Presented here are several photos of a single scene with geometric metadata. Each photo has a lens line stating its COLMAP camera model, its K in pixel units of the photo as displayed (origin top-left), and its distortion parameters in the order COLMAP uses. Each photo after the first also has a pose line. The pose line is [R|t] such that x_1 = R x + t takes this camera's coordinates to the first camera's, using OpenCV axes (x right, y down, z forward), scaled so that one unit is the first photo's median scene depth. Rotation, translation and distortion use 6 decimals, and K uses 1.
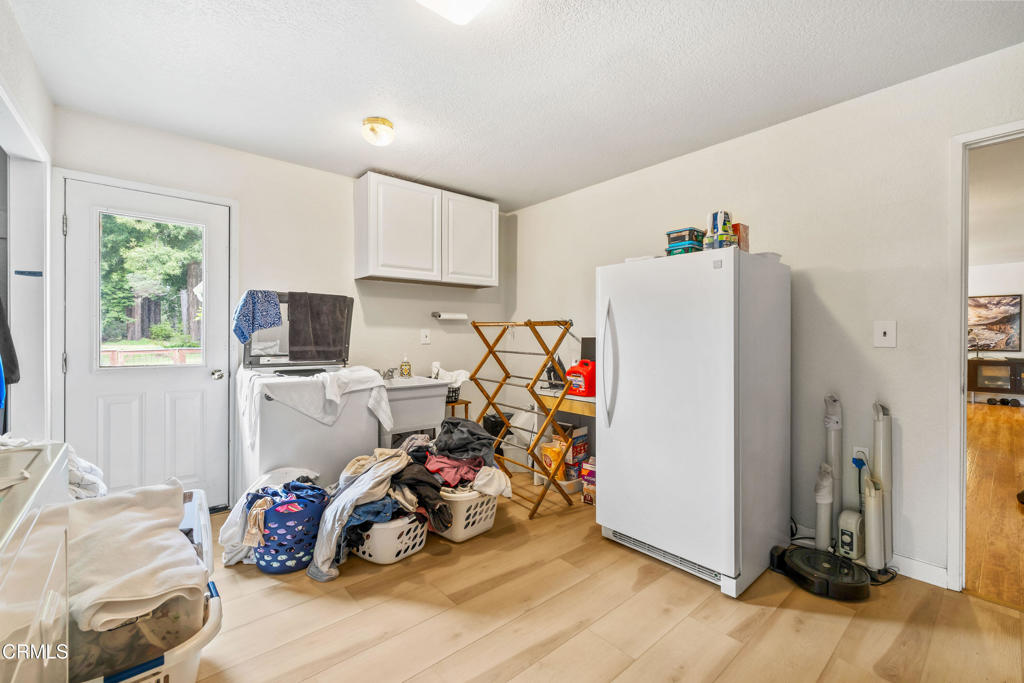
lens RADIAL K [[430.4, 0, 510.9], [0, 430.4, 337.3], [0, 0, 1]] dist [-0.000272, 0.000042]
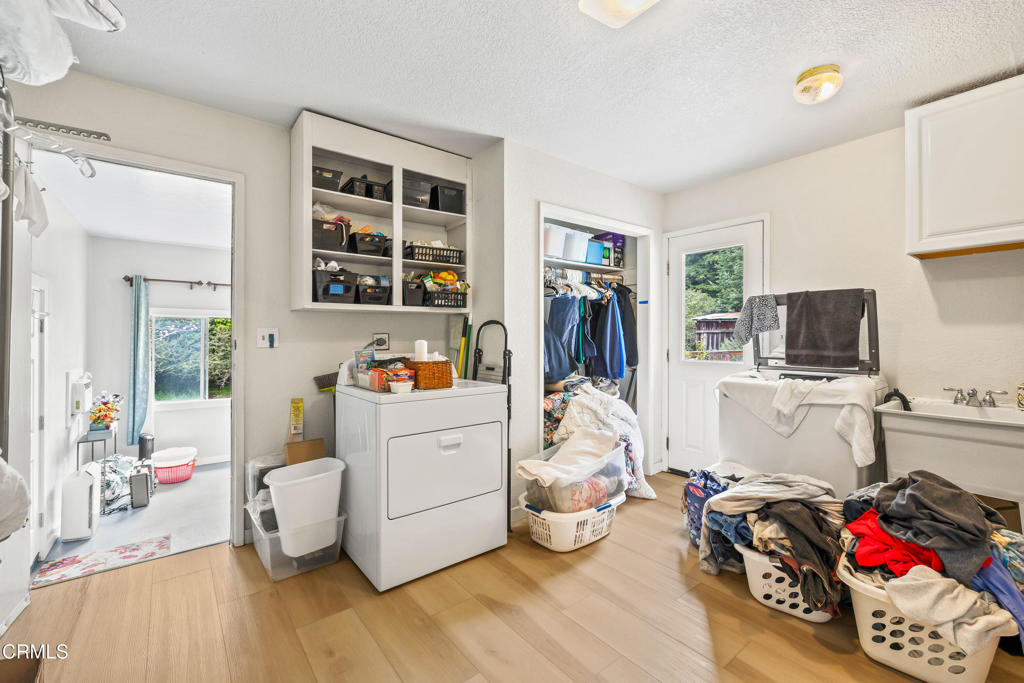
lens RADIAL K [[430.4, 0, 510.7], [0, 430.4, 338.9], [0, 0, 1]] dist [-0.000272, 0.000042]
pose [[-0.045545, -0.001219, -0.998962, 0.494821], [-0.000679, 0.999999, -0.001189, -0.001025], [0.998962, 0.000624, -0.045545, 0.439573]]
